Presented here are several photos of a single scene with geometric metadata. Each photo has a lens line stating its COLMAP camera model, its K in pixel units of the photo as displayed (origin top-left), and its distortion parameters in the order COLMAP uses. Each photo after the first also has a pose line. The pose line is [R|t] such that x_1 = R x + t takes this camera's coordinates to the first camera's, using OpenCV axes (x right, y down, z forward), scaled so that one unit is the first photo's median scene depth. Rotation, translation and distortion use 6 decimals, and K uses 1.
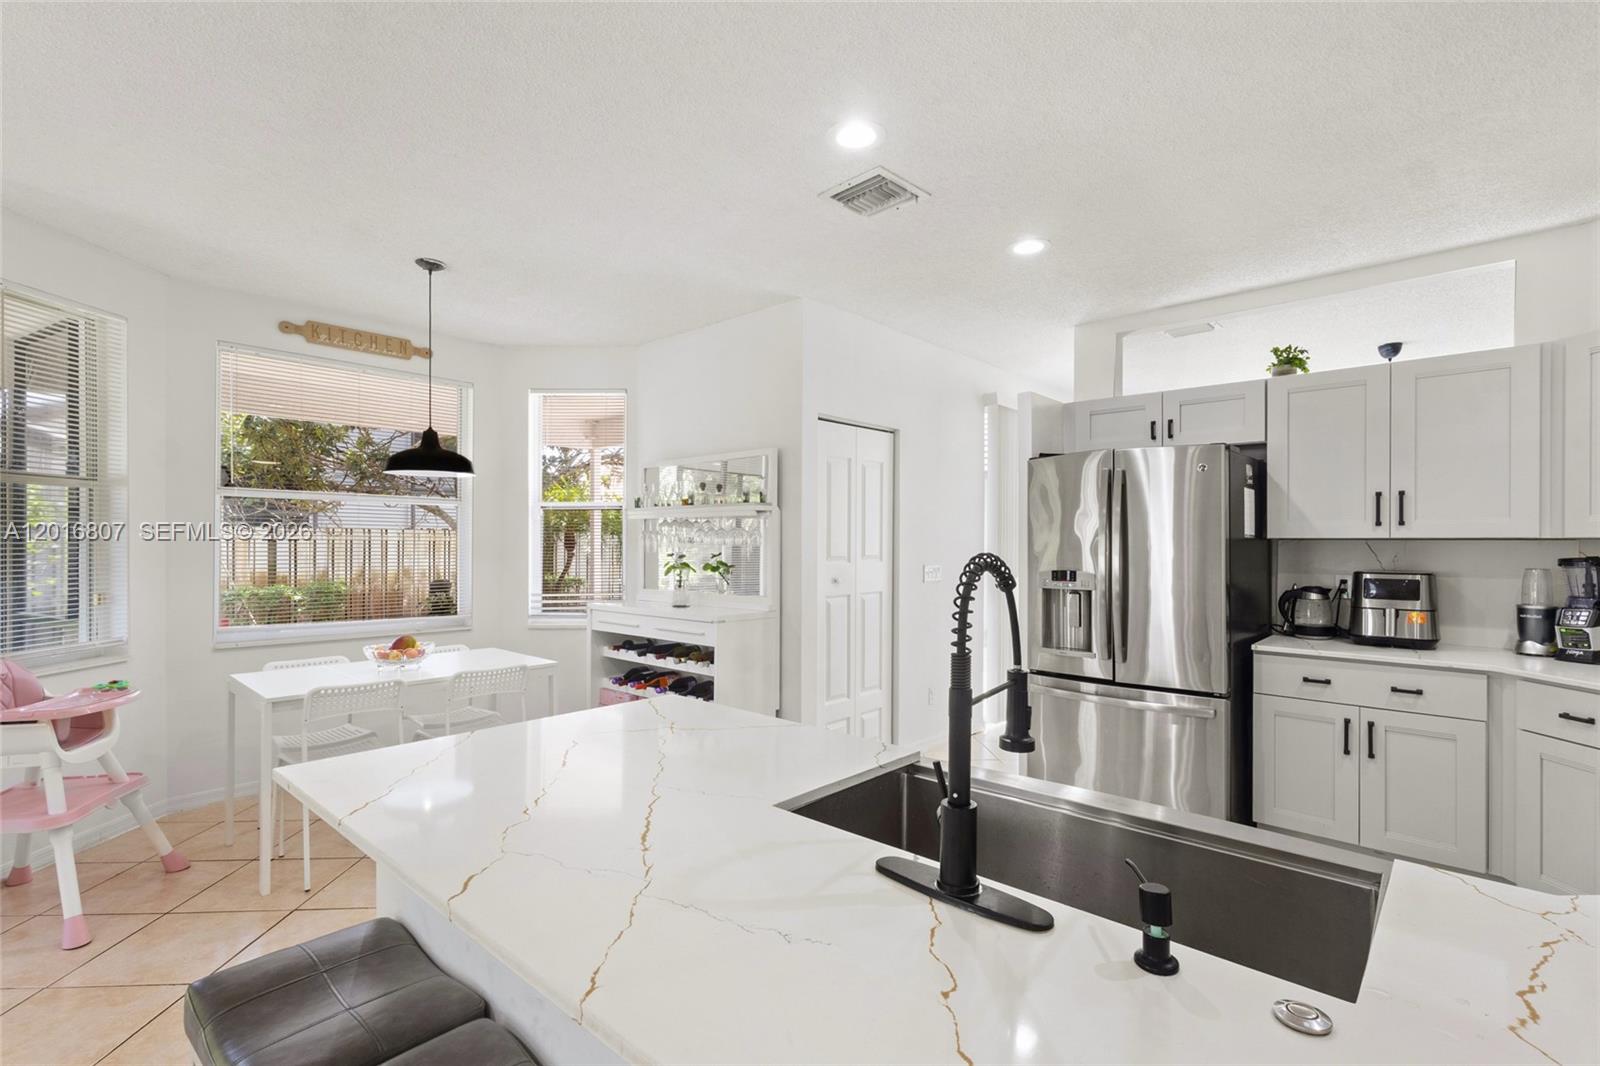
lens RADIAL K [[744.0, 0, 801.2], [0, 744.0, 538.7], [0, 0, 1]] dist [0.002107, 0.000294]
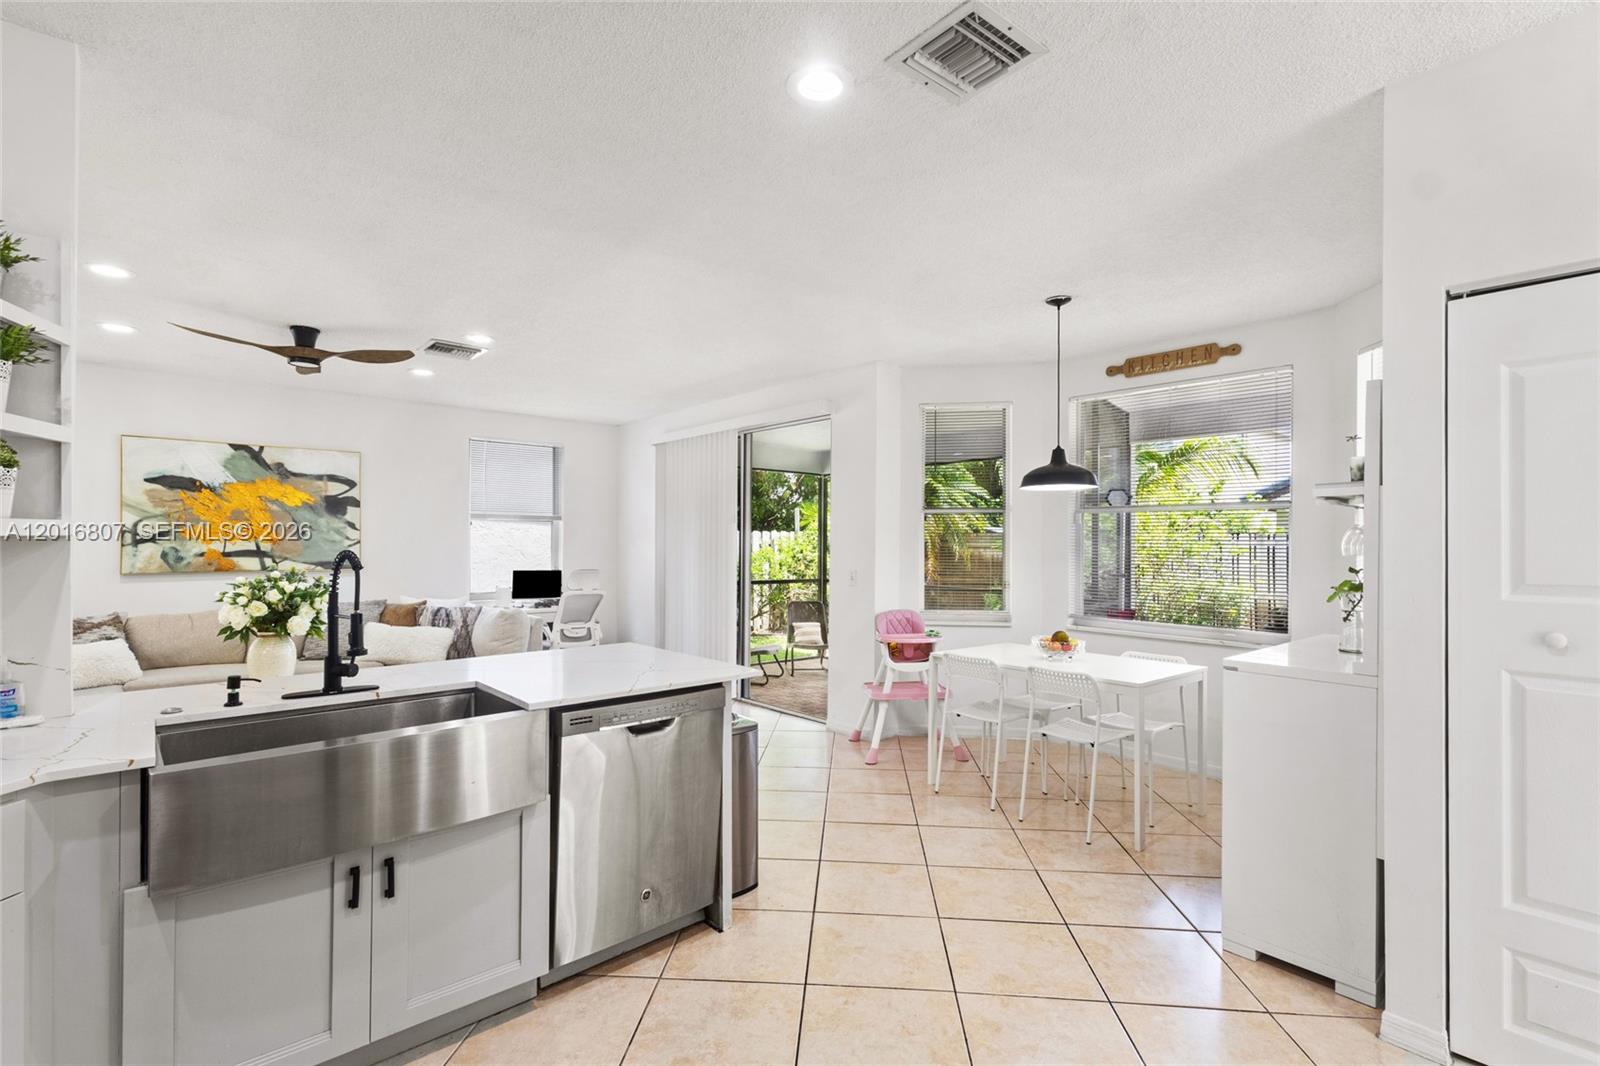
lens RADIAL K [[744.0, 0, 801.2], [0, 744.0, 538.7], [0, 0, 1]] dist [0.002107, 0.000294]
pose [[-0.108217, -0.012716, -0.994046, 0.587796], [-0.001659, 0.999919, -0.012610, 0.003016], [0.994126, 0.000285, -0.108229, 0.670238]]
